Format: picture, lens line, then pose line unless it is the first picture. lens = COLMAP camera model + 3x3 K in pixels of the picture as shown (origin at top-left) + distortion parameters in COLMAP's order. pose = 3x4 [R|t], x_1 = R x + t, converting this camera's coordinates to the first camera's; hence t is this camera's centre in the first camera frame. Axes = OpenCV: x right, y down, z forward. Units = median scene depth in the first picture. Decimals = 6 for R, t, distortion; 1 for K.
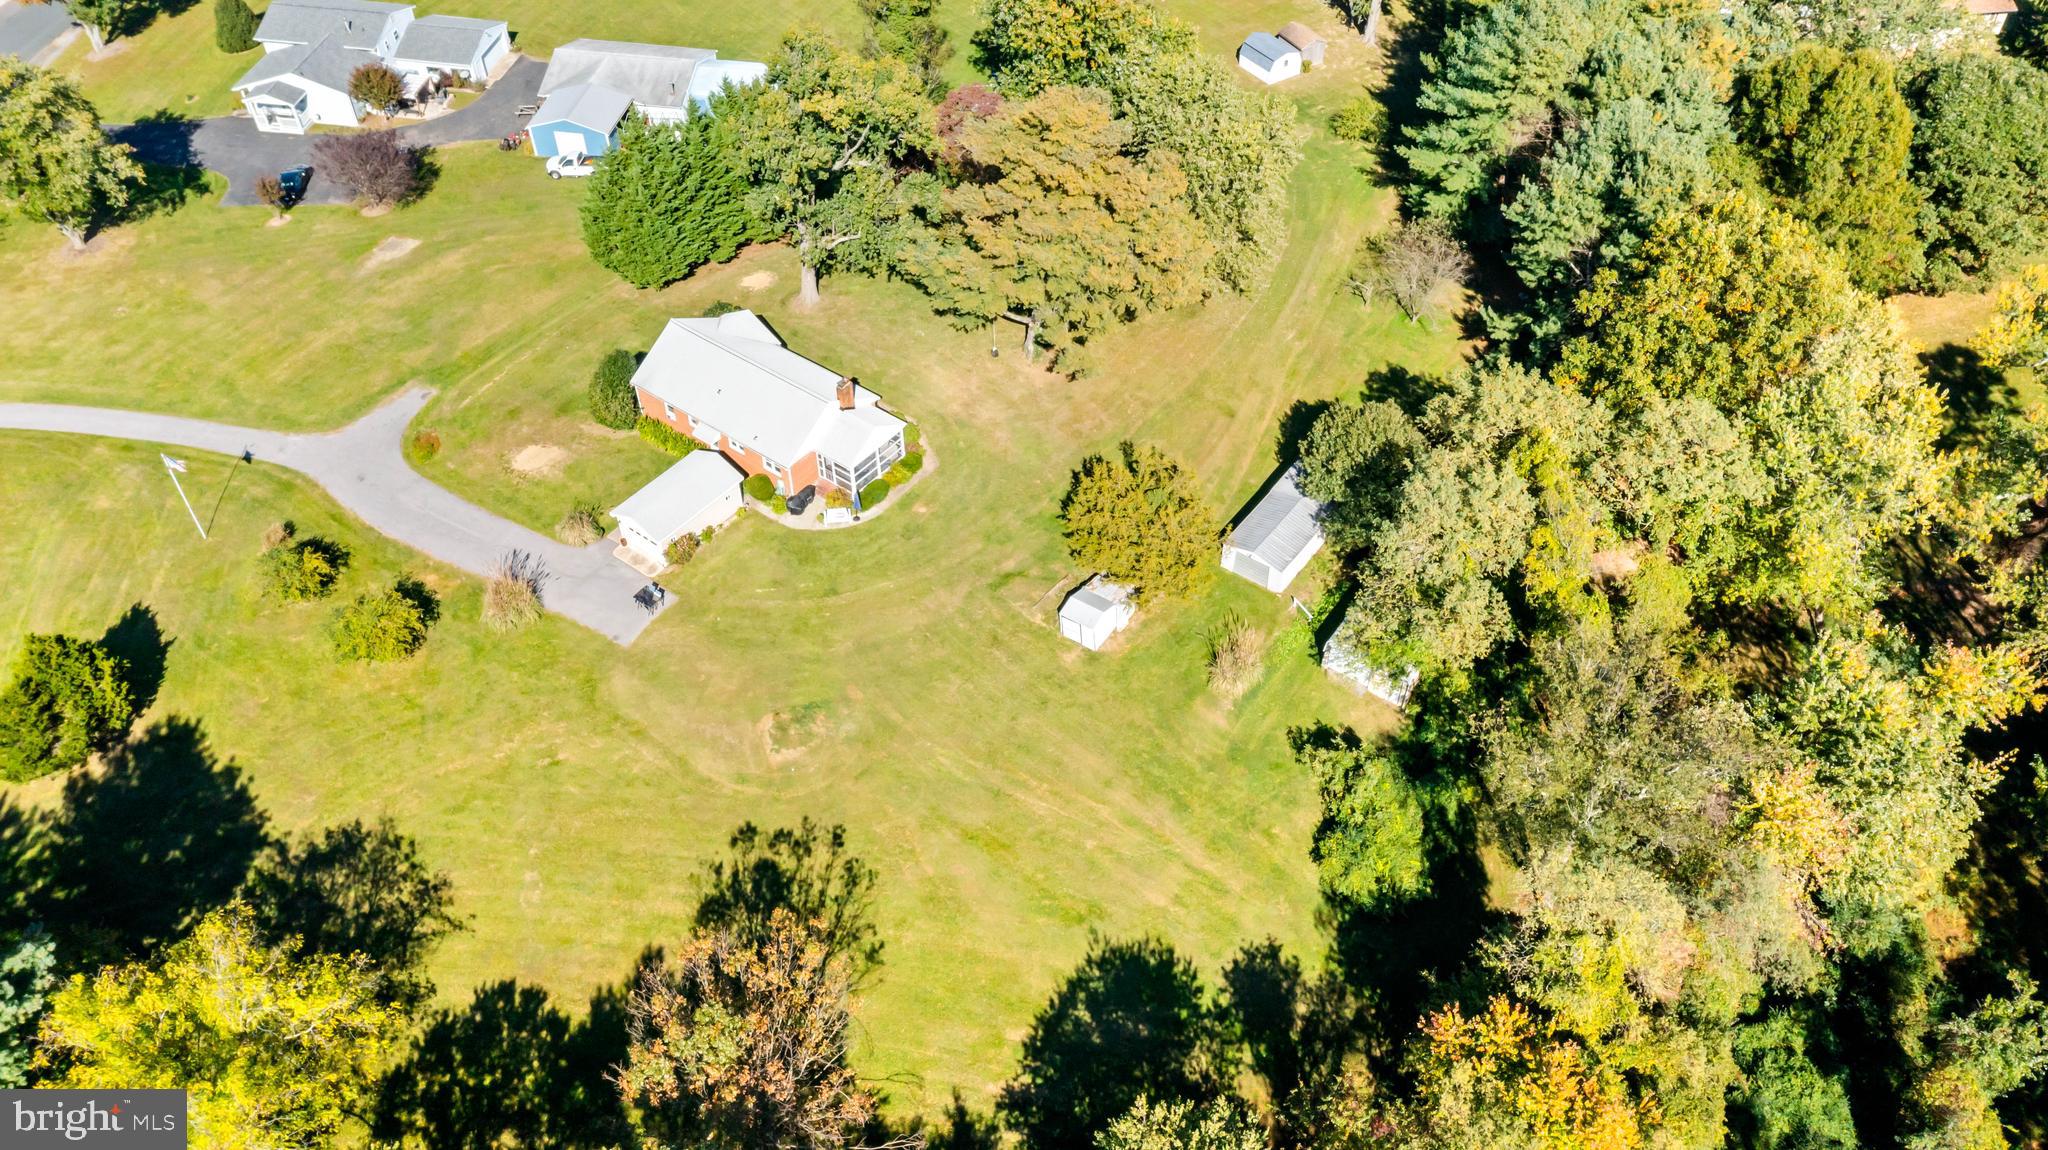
lens RADIAL K [[1660.6, 0, 1038.1], [0, 1660.6, 592.8], [0, 0, 1]] dist [-0.003261, 0.003751]
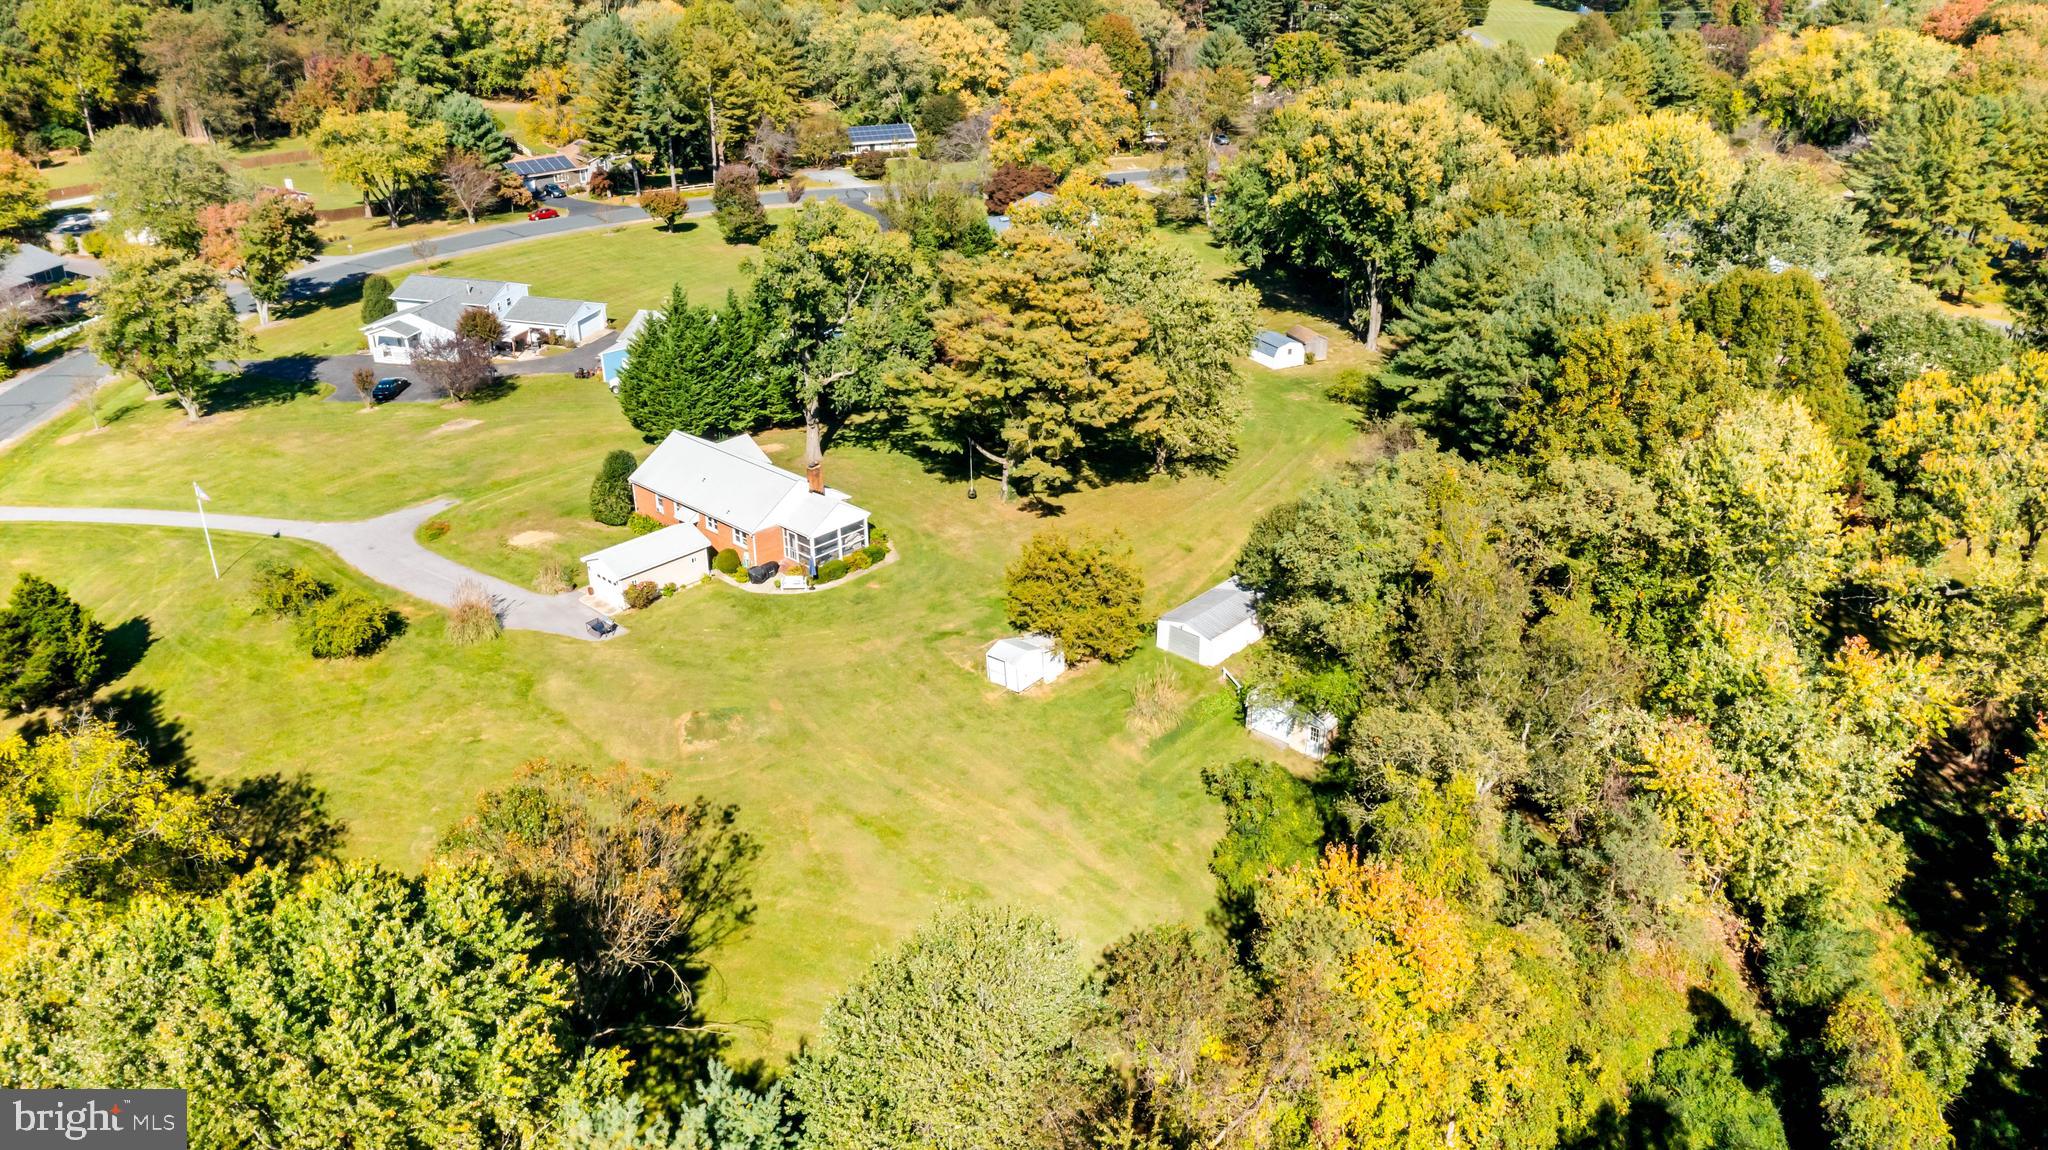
lens RADIAL K [[1660.6, 0, 1035.7], [0, 1660.6, 567.1], [0, 0, 1]] dist [-0.003261, 0.003751]
pose [[0.994872, 0.046684, -0.089718, 0.136183], [-0.075510, 0.933009, -0.351842, 0.328880], [0.067283, 0.356813, 0.931750, 0.029576]]
